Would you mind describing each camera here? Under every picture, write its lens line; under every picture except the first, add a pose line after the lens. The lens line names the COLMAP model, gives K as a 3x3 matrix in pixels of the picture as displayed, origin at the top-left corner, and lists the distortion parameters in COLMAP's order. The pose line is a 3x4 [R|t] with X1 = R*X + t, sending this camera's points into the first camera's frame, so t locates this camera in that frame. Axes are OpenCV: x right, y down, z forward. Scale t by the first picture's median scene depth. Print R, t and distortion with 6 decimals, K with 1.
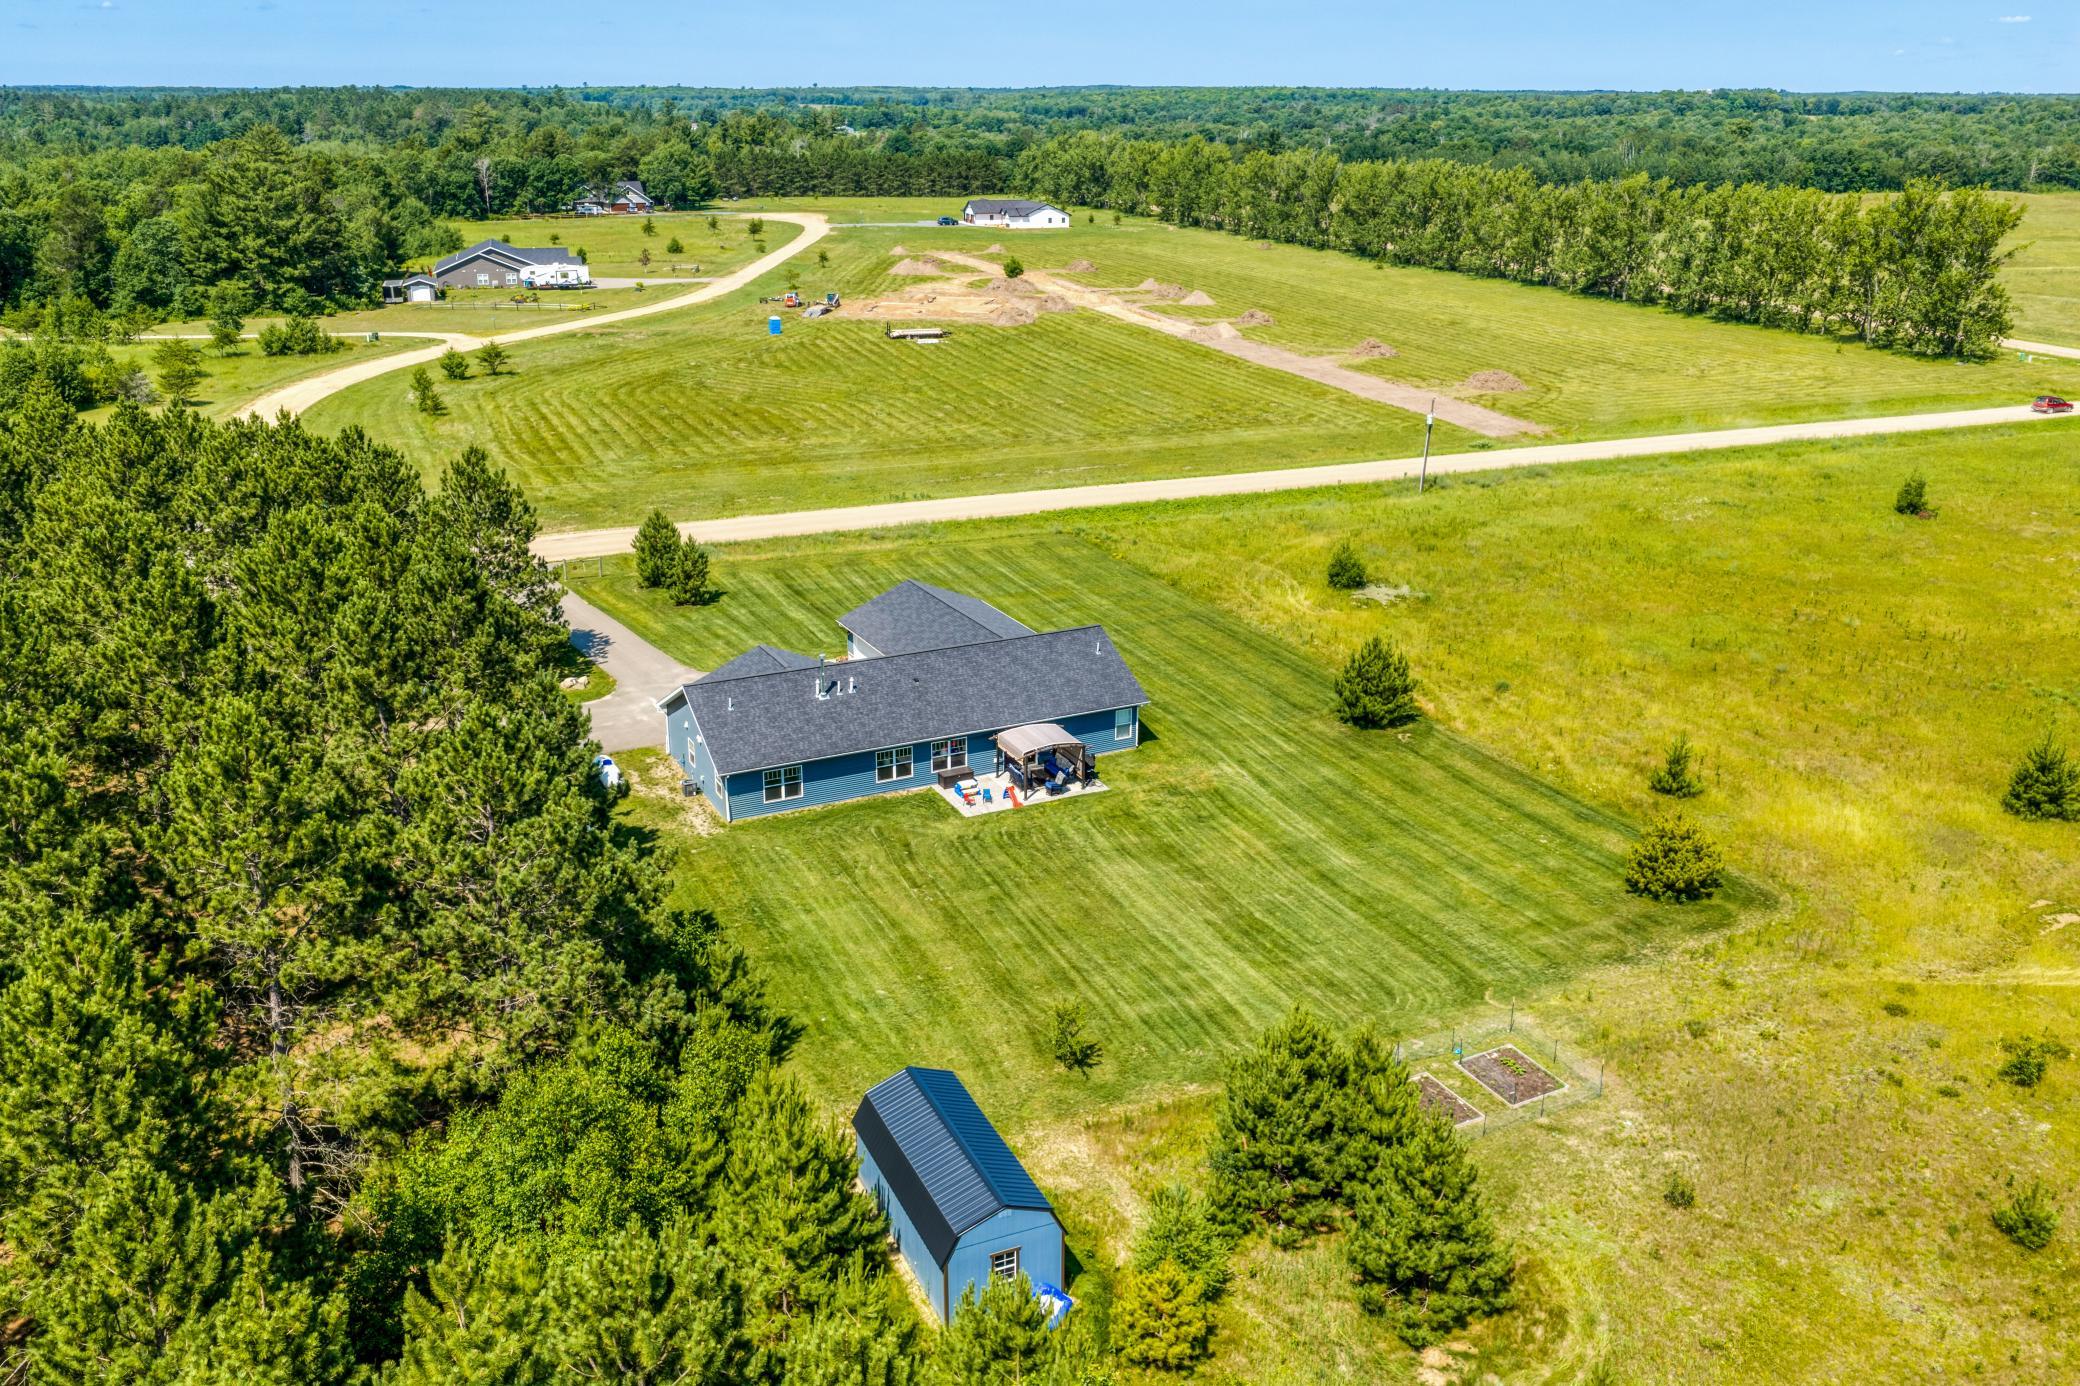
lens RADIAL K [[1704.1, 0, 1040.0], [0, 1704.1, 693.0], [0, 0, 1]] dist [0.007078, -0.014359]
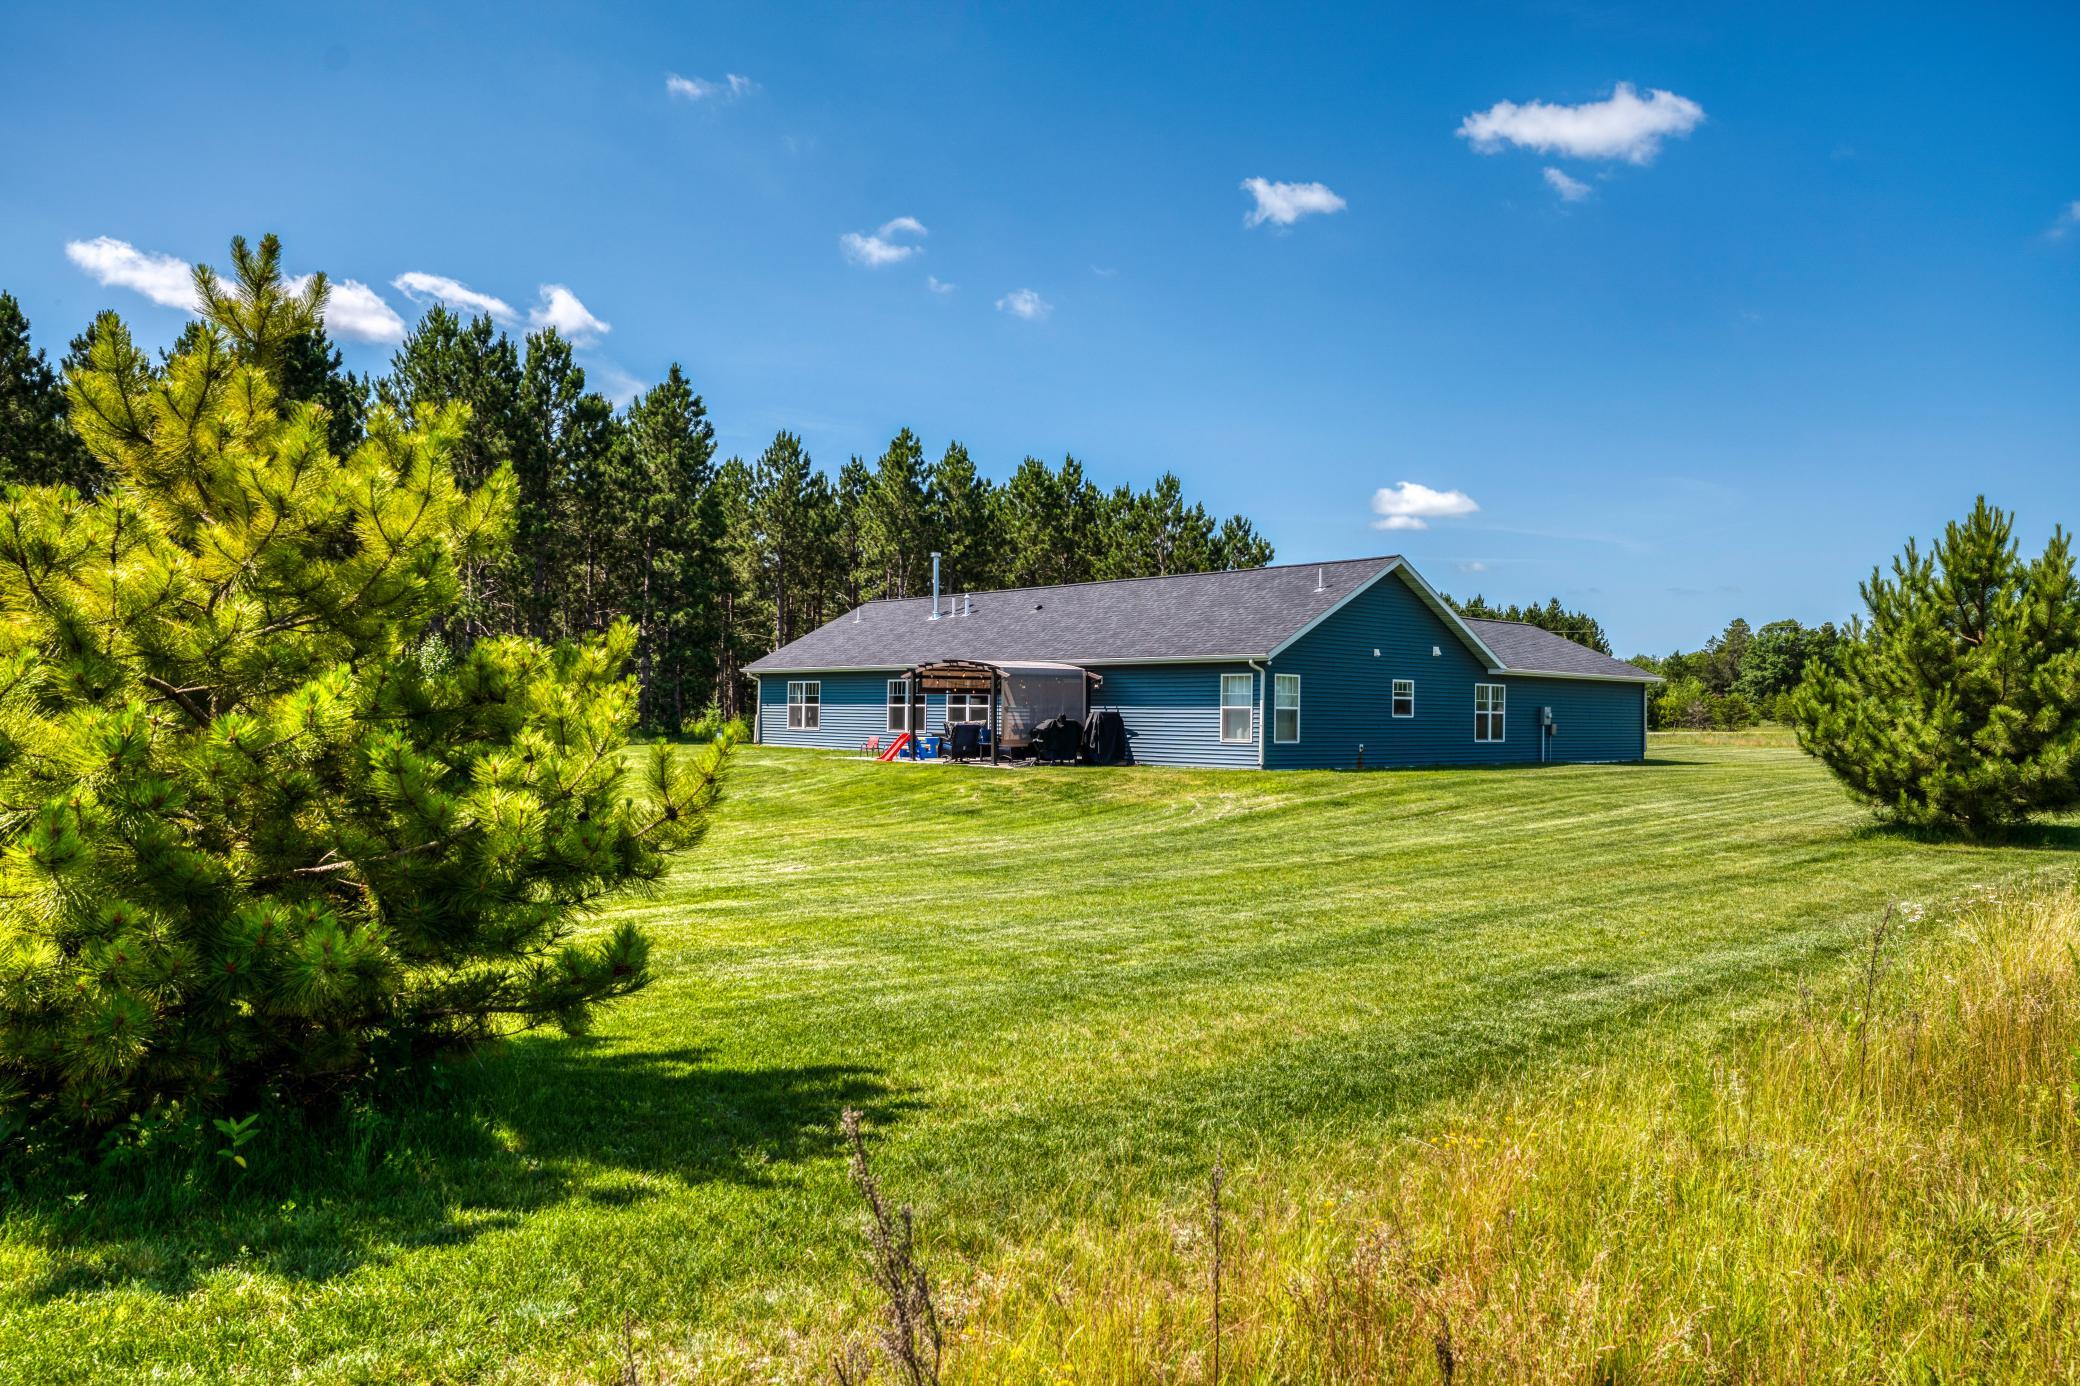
lens RADIAL K [[1418.4, 0, 1040.0], [0, 1418.4, 693.0], [0, 0, 1]] dist [-0.002568, -0.002608]
pose [[0.268064, -0.008202, -0.963366, 0.416255], [-0.321688, 0.941809, -0.097530, 0.072261], [0.908107, 0.336048, 0.249826, 0.899111]]
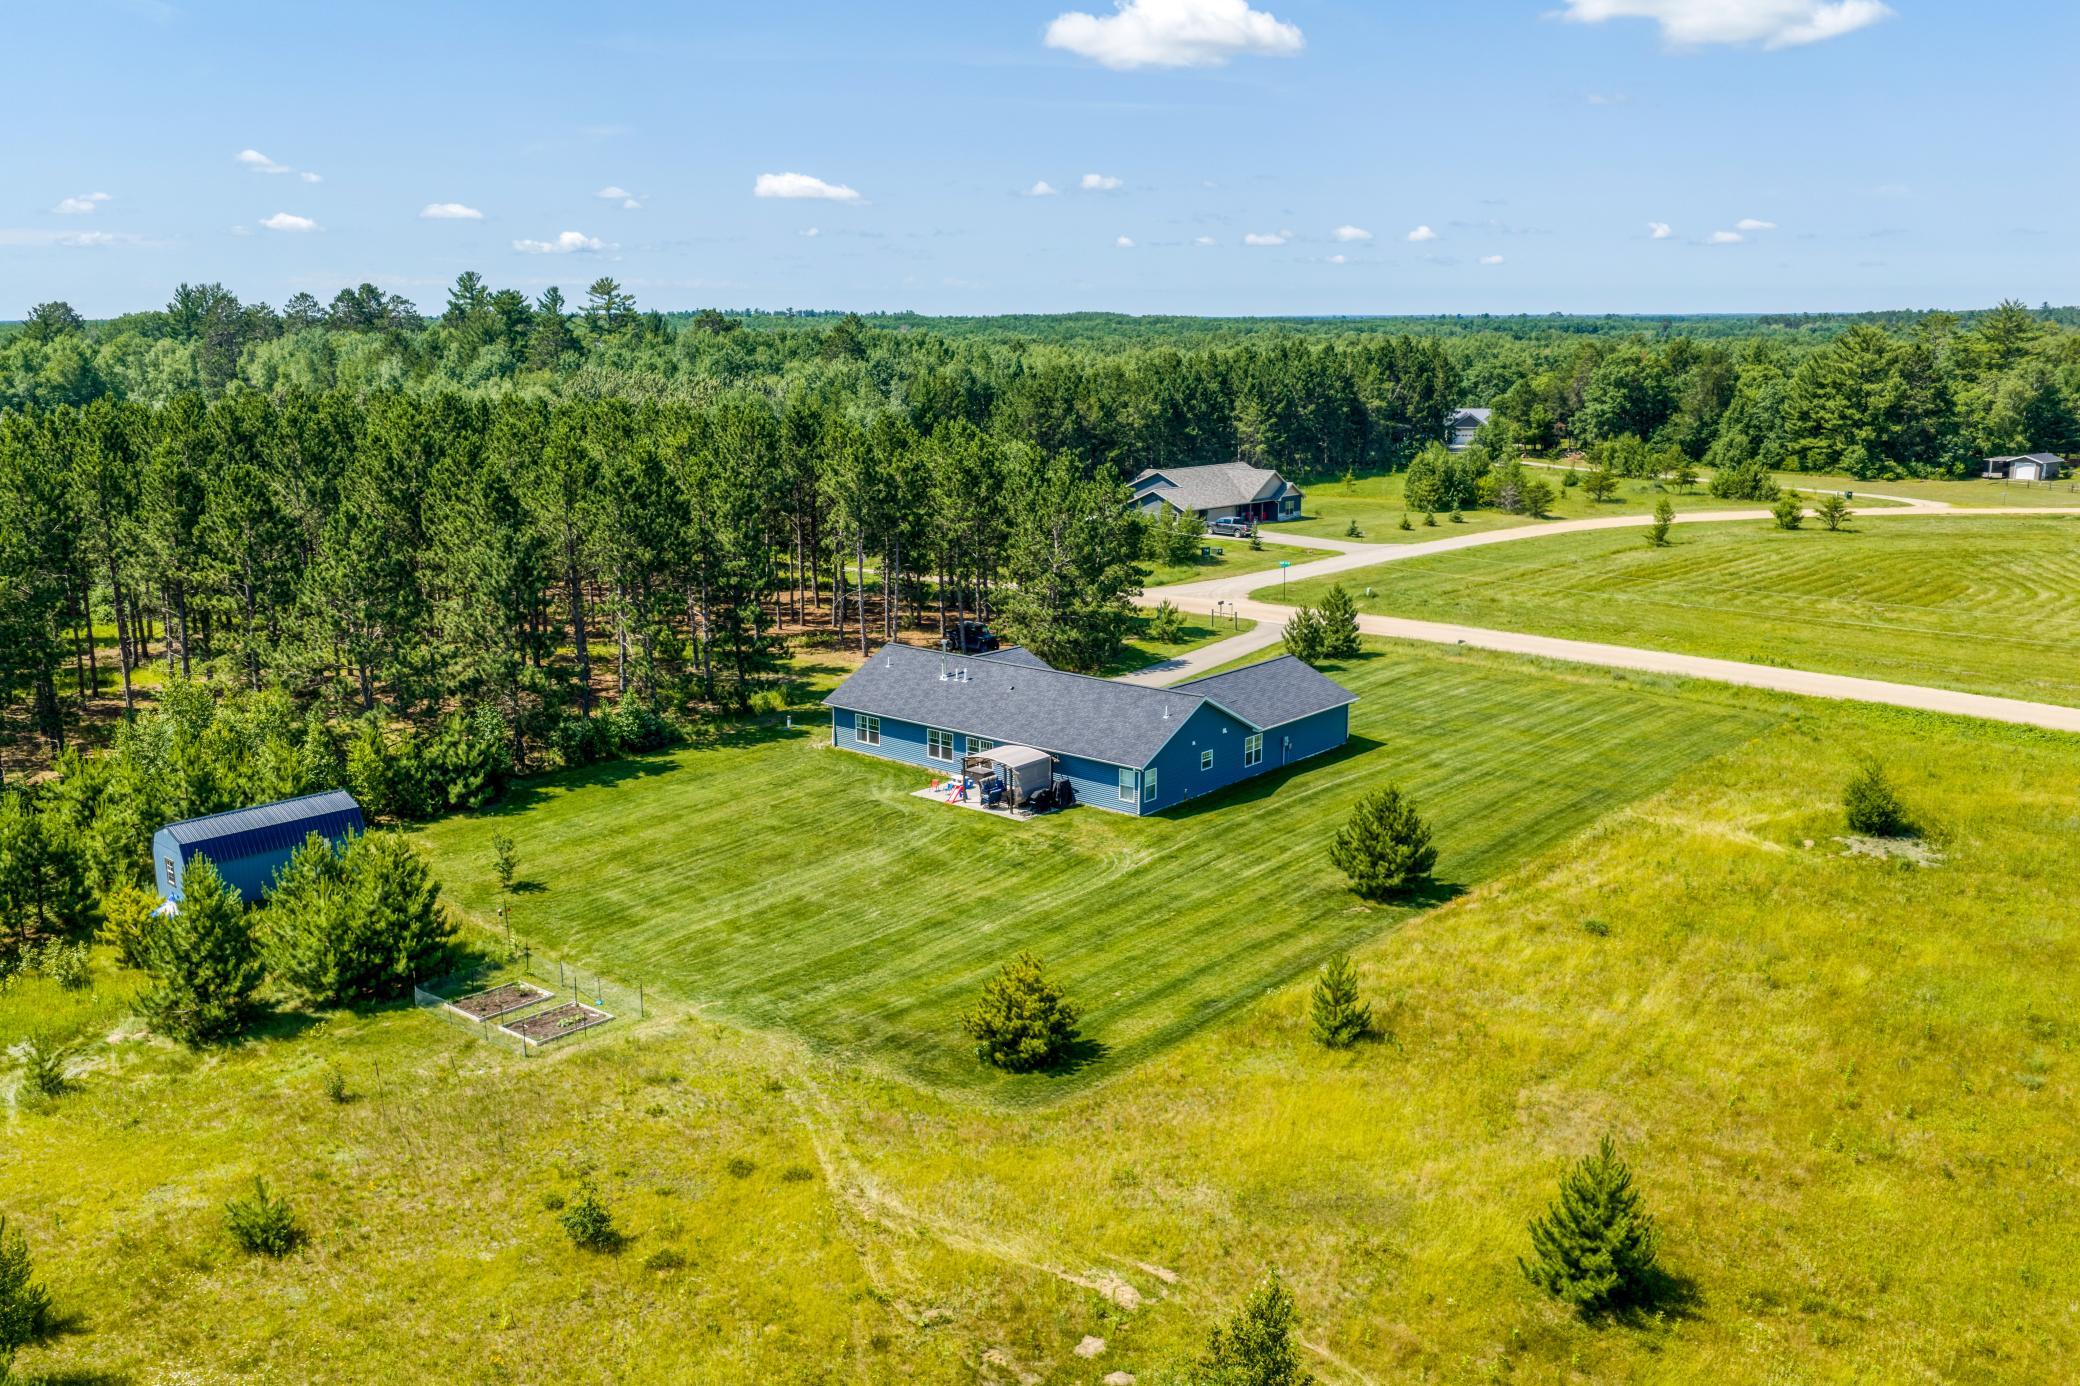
lens RADIAL K [[1704.1, 0, 1040.0], [0, 1704.1, 693.0], [0, 0, 1]] dist [0.007078, -0.014359]
pose [[0.380767, 0.189368, -0.905072, 0.932243], [-0.298816, 0.951486, 0.073366, -0.091424], [0.875057, 0.242515, 0.418881, 0.568267]]
